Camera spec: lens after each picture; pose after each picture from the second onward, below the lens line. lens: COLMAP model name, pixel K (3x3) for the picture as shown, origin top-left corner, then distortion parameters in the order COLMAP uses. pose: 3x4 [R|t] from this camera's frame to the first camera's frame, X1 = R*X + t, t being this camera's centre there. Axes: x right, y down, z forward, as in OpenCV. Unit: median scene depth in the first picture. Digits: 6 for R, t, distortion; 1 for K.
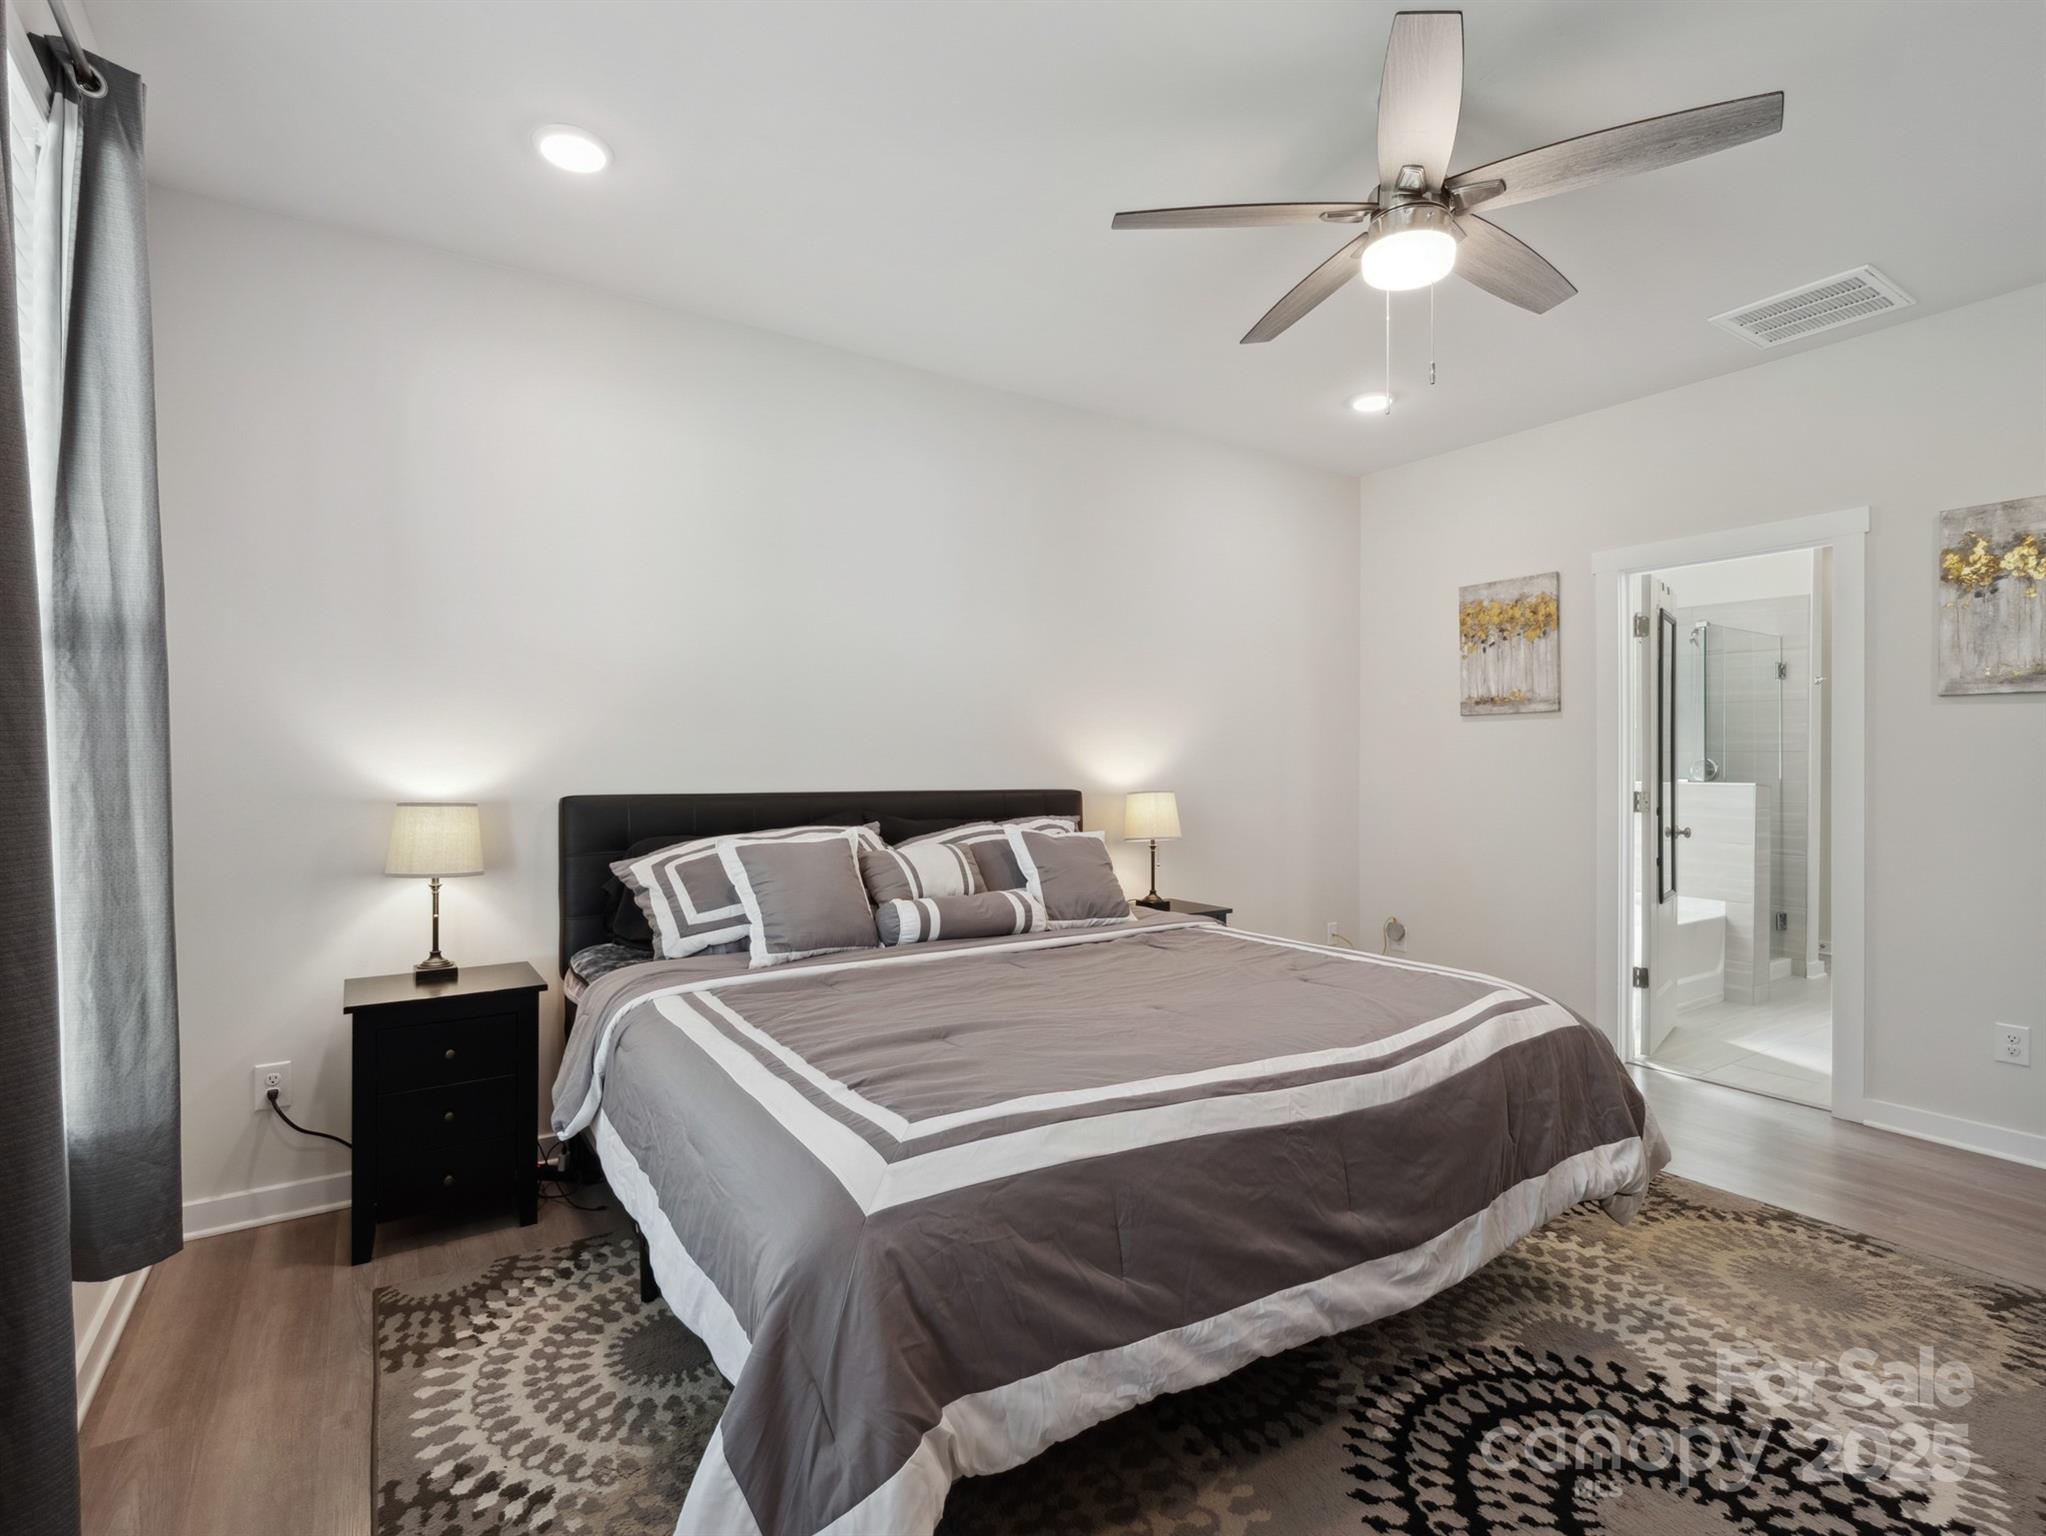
lens RADIAL K [[993.4, 0, 1014.6], [0, 993.4, 771.5], [0, 0, 1]] dist [-0.000359, 0.000937]
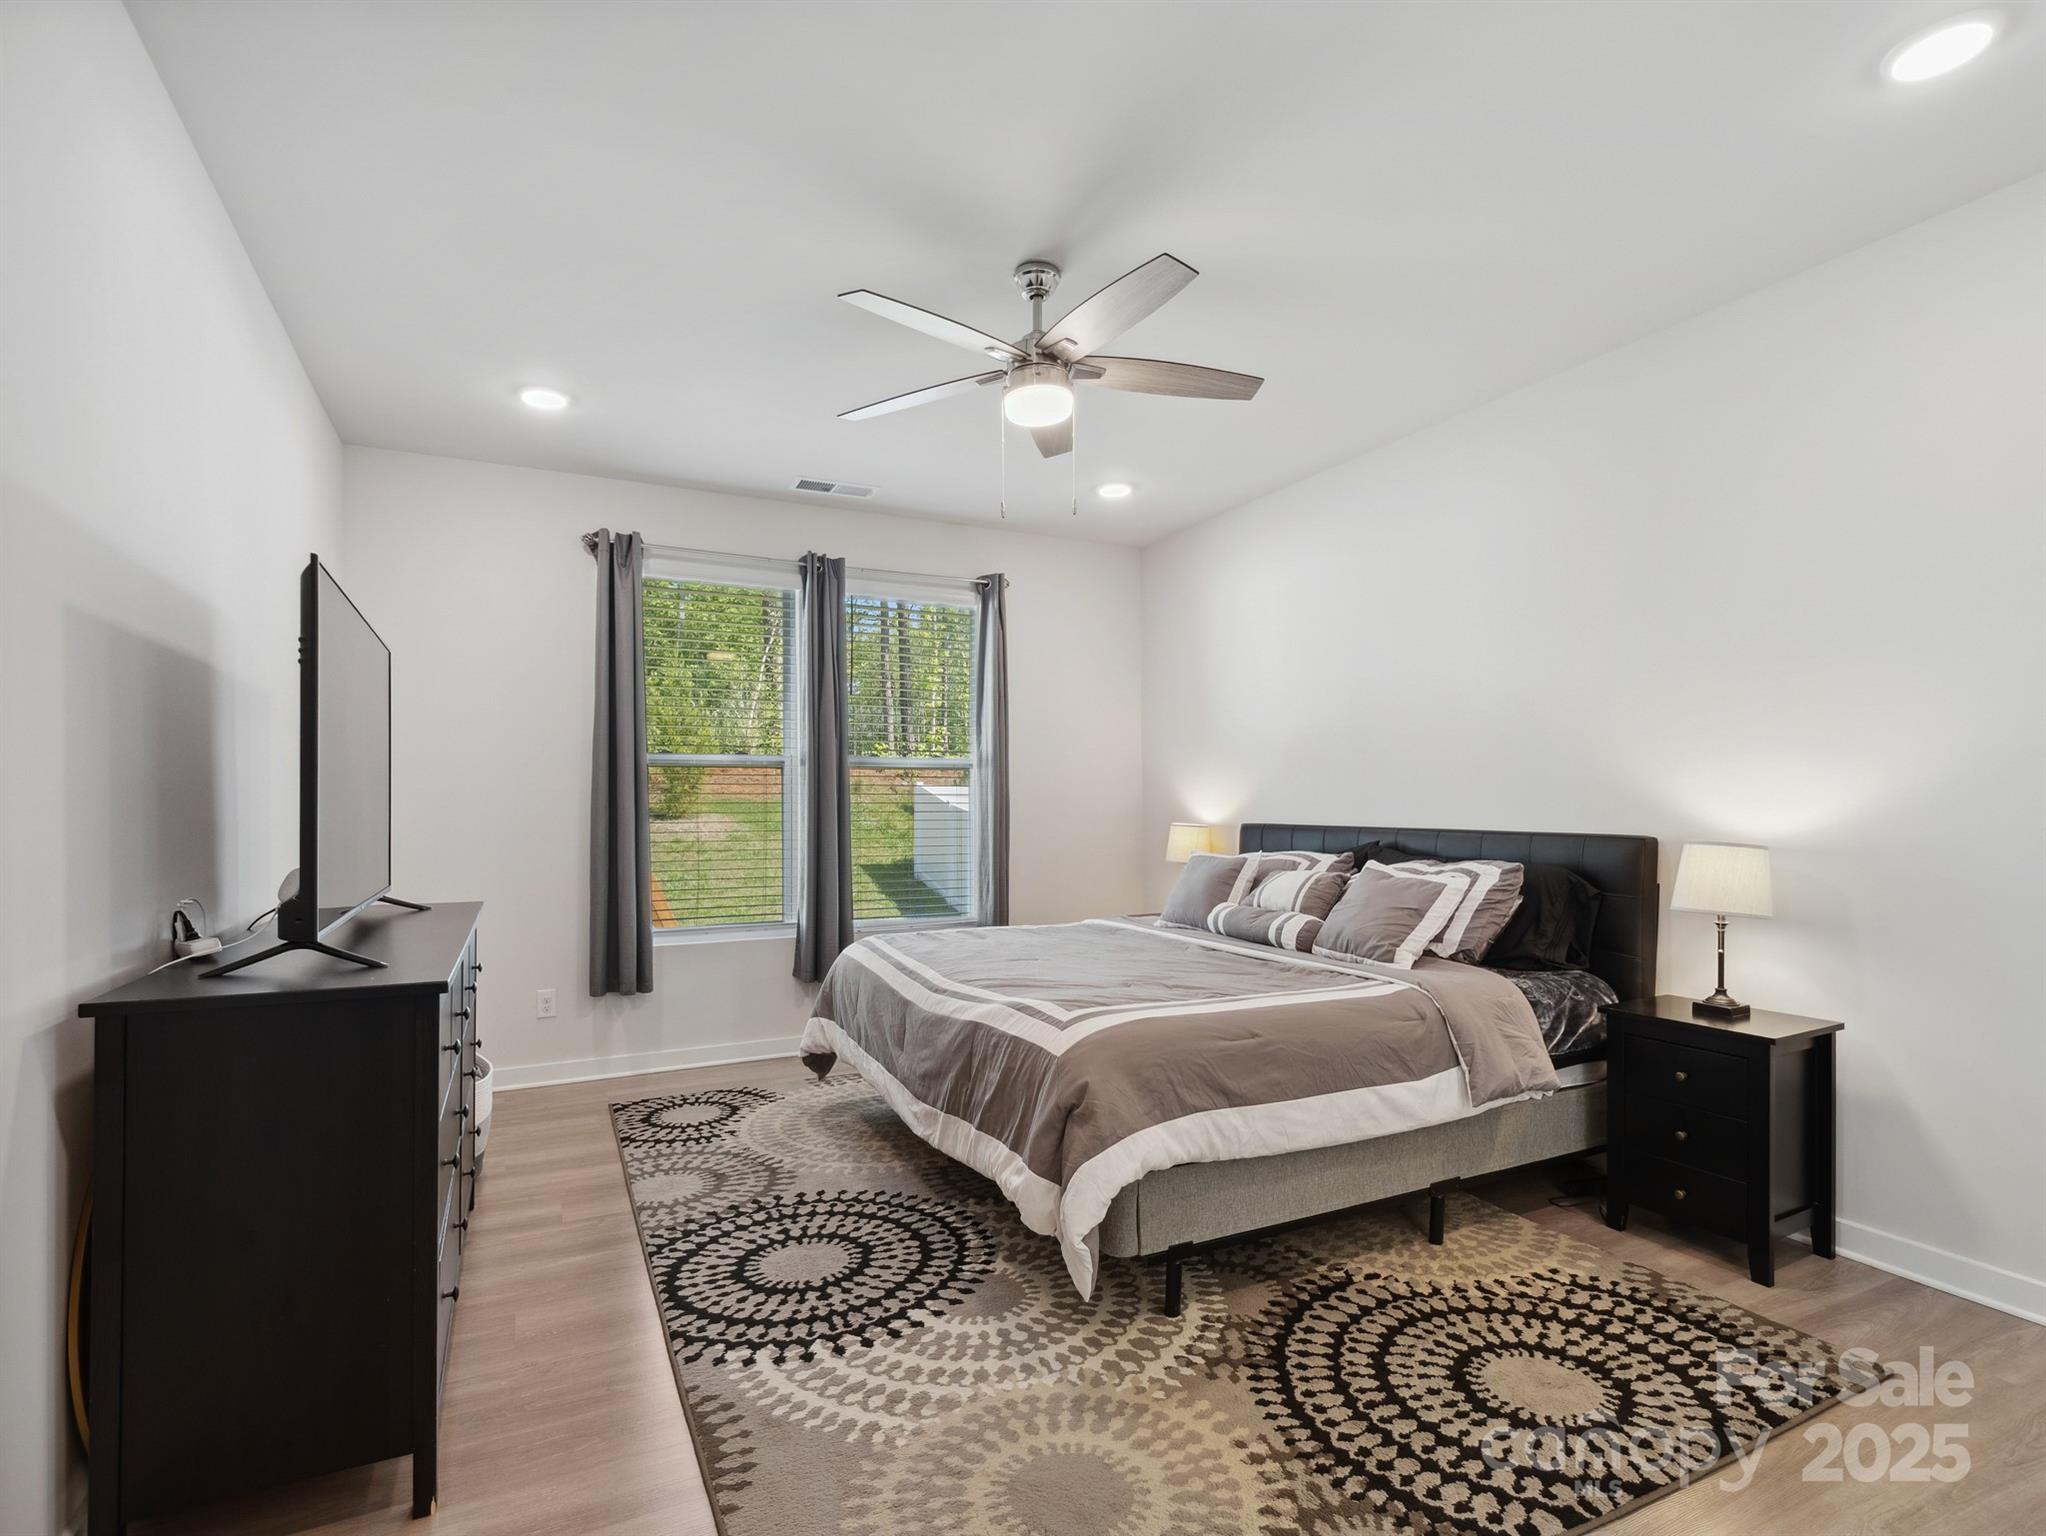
lens RADIAL K [[1033.2, 0, 1023.0], [0, 1033.2, 768.0], [0, 0, 1]] dist [0.003004, 0.000198]
pose [[-0.137705, -0.041159, -0.989618, 1.759375], [-0.004905, 0.999152, -0.040873, -0.002928], [0.990461, -0.000775, -0.137790, 1.178435]]
